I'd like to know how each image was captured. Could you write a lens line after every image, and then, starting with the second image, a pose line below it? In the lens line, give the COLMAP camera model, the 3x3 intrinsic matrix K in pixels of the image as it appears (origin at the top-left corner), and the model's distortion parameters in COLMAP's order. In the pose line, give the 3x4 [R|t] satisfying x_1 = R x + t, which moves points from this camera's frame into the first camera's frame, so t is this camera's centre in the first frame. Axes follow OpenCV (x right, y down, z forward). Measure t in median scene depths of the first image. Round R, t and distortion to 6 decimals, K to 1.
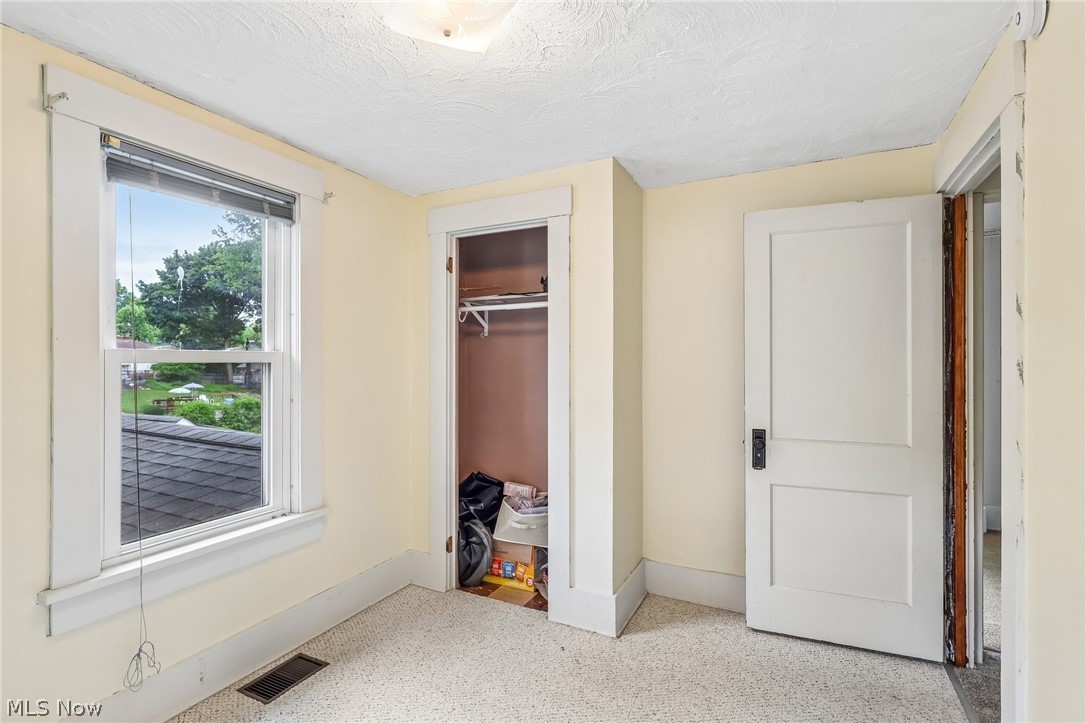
lens RADIAL K [[504.6, 0, 541.2], [0, 504.6, 361.2], [0, 0, 1]] dist [-0.003225, 0.001684]
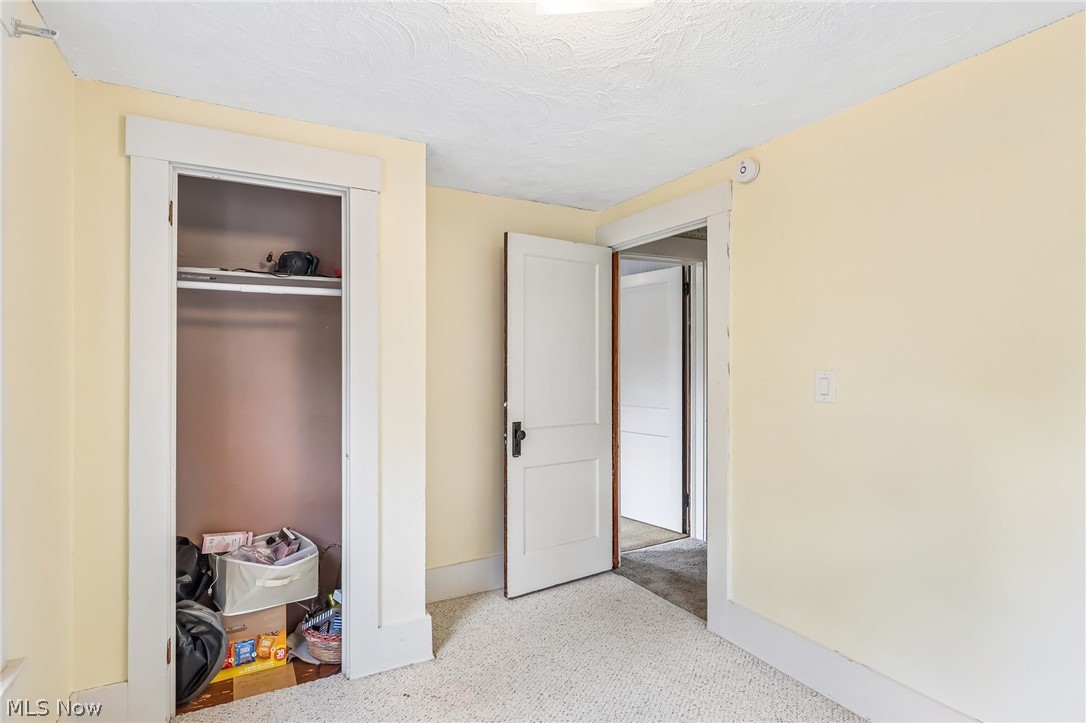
lens RADIAL K [[504.6, 0, 543.3], [0, 504.6, 361.7], [0, 0, 1]] dist [-0.003225, 0.001684]
pose [[0.591030, 0.002666, 0.806645, -0.415435], [-0.000661, 0.999996, -0.002821, 0.000124], [-0.806650, 0.001134, 0.591029, 0.240164]]
